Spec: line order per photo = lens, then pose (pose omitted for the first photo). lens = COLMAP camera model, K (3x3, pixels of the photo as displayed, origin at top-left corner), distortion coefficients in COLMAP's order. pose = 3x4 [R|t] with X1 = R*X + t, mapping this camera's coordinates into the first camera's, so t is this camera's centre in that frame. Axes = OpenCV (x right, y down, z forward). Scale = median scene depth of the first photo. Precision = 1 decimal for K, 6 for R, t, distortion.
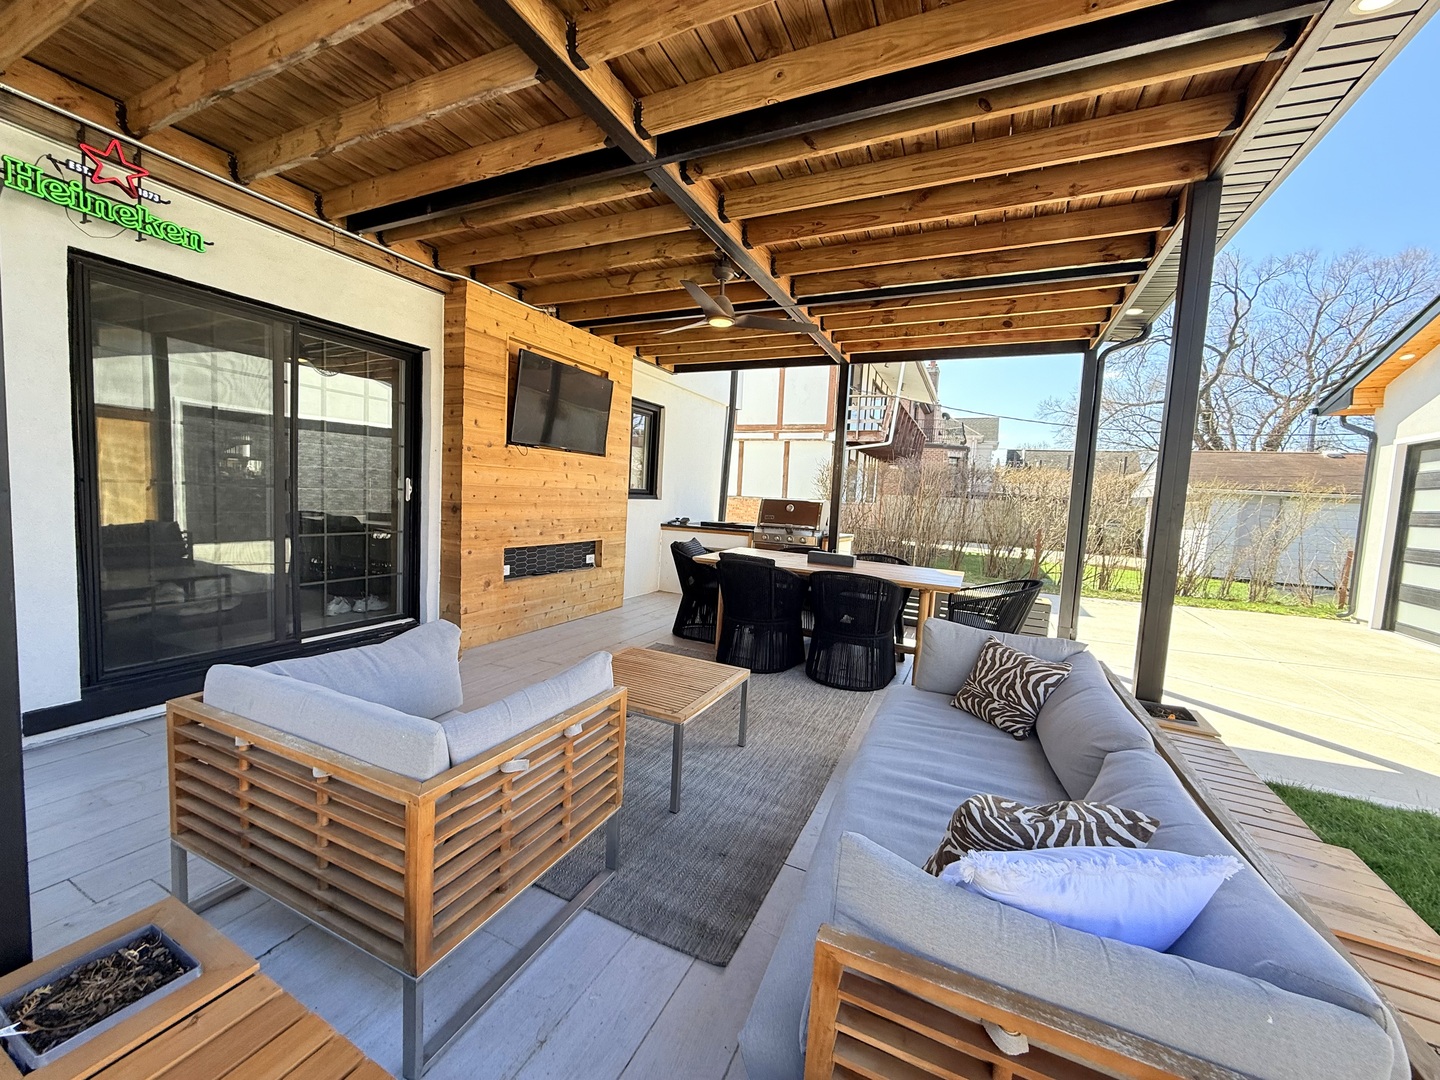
lens RADIAL K [[575.1, 0, 714.3], [0, 575.1, 542.3], [0, 0, 1]] dist [-0.000615, 0.000287]
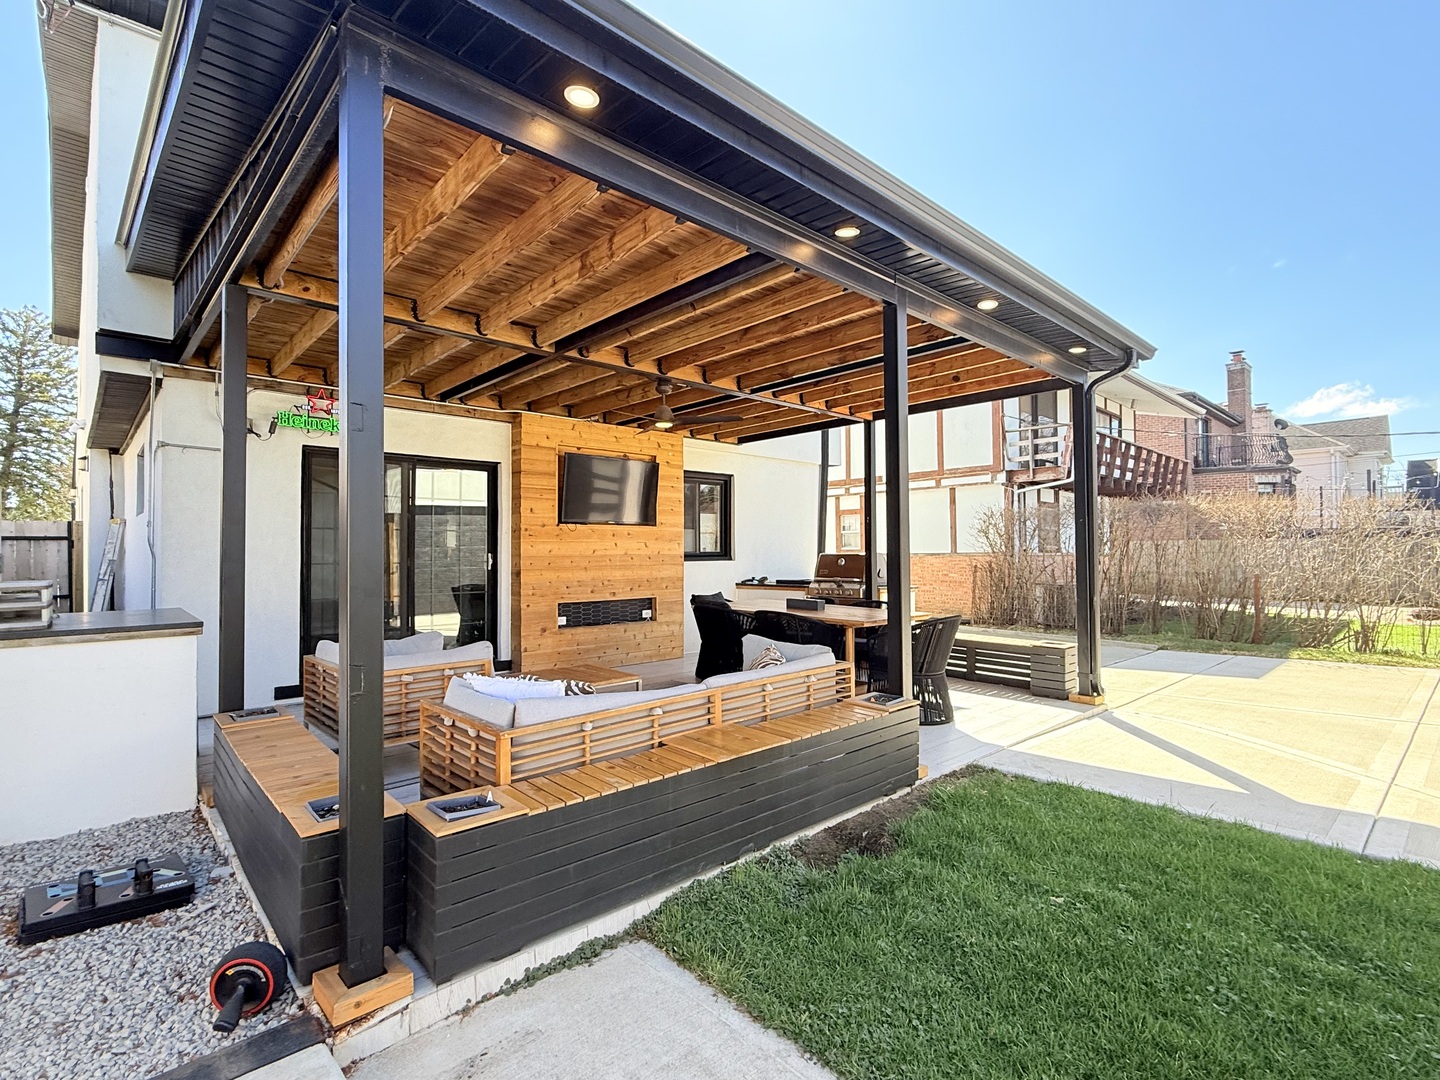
lens RADIAL K [[713.8, 0, 720.0], [0, 713.8, 540.0], [0, 0, 1]] dist [-0.000783, -0.000277]
pose [[0.925998, -0.062652, -0.372294, 0.603405], [0.020476, 0.993017, -0.116180, 0.066200], [0.376973, 0.099959, 0.920815, -0.373776]]
